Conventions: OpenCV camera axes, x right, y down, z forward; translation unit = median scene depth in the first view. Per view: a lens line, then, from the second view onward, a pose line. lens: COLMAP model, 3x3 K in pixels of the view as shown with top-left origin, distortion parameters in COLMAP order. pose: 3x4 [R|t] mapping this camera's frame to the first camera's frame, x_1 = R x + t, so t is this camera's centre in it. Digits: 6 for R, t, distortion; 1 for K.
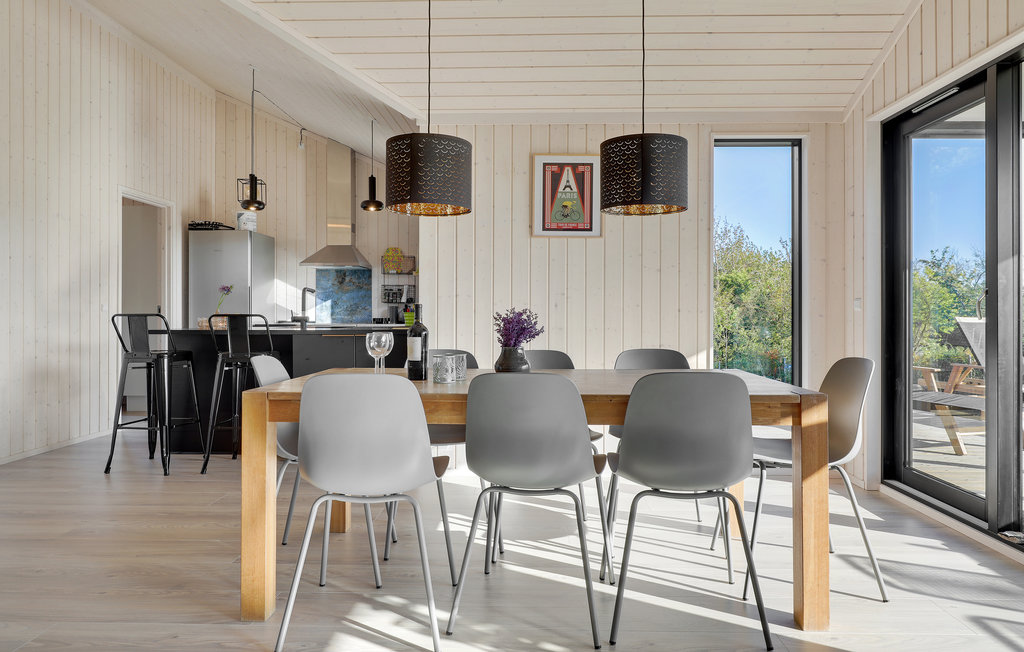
lens RADIAL K [[675.2, 0, 512.0], [0, 675.2, 322.1], [0, 0, 1]] dist [0.004157, -0.000168]
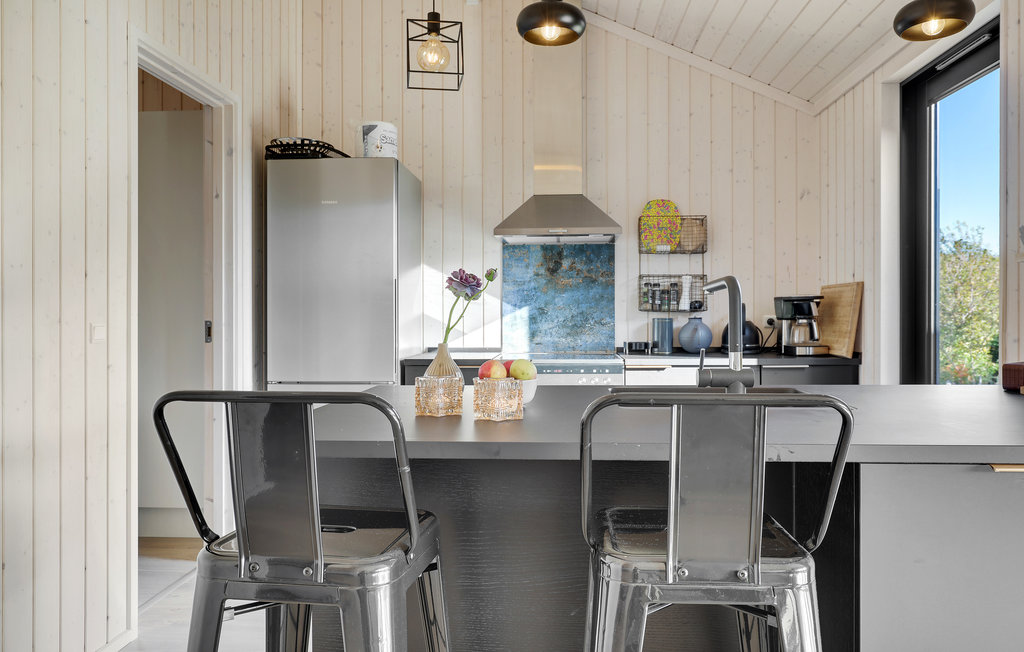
lens RADIAL K [[782.5, 0, 512.0], [0, 782.5, 323.6], [0, 0, 1]] dist [-0.003597, 0.002115]
pose [[0.999350, -0.003232, -0.035894, -0.264177], [0.003175, 0.999994, -0.001644, -0.018940], [0.035899, 0.001529, 0.999354, 0.424852]]
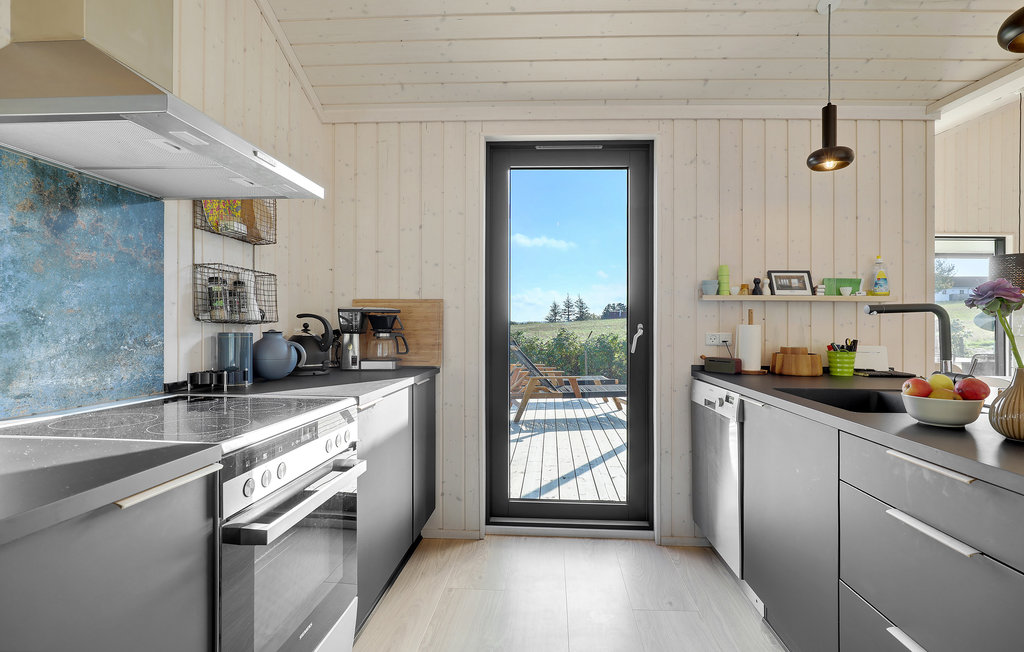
lens RADIAL K [[507.6, 0, 515.9], [0, 507.6, 330.5], [0, 0, 1]] dist [0.002905, 0.000462]
pose [[0.029303, -0.006223, 0.999551, -0.417887], [0.004645, 0.999971, 0.006089, -0.025383], [-0.999560, 0.004465, 0.029331, 0.851702]]
